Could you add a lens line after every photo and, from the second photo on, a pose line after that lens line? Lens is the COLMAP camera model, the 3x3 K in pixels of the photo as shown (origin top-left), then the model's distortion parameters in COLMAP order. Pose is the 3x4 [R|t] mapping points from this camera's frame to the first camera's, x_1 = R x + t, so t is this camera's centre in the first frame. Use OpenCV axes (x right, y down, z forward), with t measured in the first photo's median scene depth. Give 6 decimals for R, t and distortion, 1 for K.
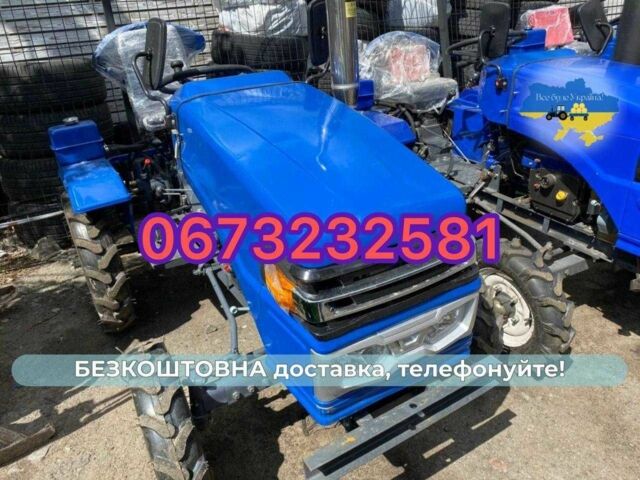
lens RADIAL K [[521.7, 0, 320.0], [0, 521.7, 240.0], [0, 0, 1]] dist [0.002571, 0.012323]
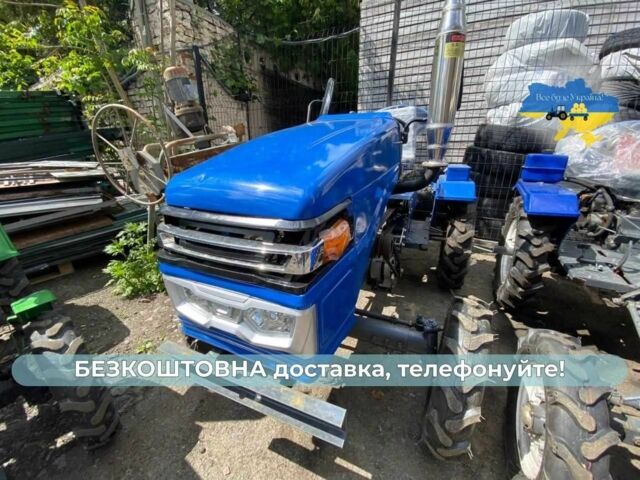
lens RADIAL K [[265.5, 0, 320.0], [0, 265.5, 240.0], [0, 0, 1]] dist [0.003194, -0.014152]
pose [[0.552764, 0.335594, -0.762777, 0.312901], [-0.377739, 0.916795, 0.129619, -0.039124], [0.742809, 0.216482, 0.633538, 0.377116]]
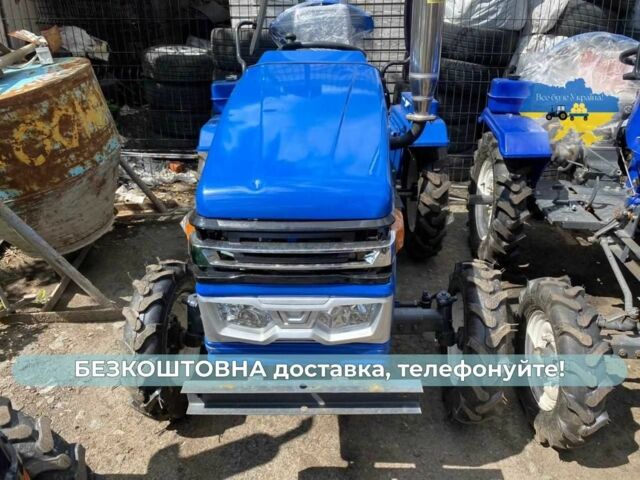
lens RADIAL K [[521.7, 0, 320.0], [0, 521.7, 240.0], [0, 0, 1]] dist [0.002571, 0.012323]
pose [[0.842114, 0.282609, -0.459320, 0.310168], [-0.274531, 0.957730, 0.085945, -0.026231], [0.464194, 0.053722, 0.884103, 0.057073]]
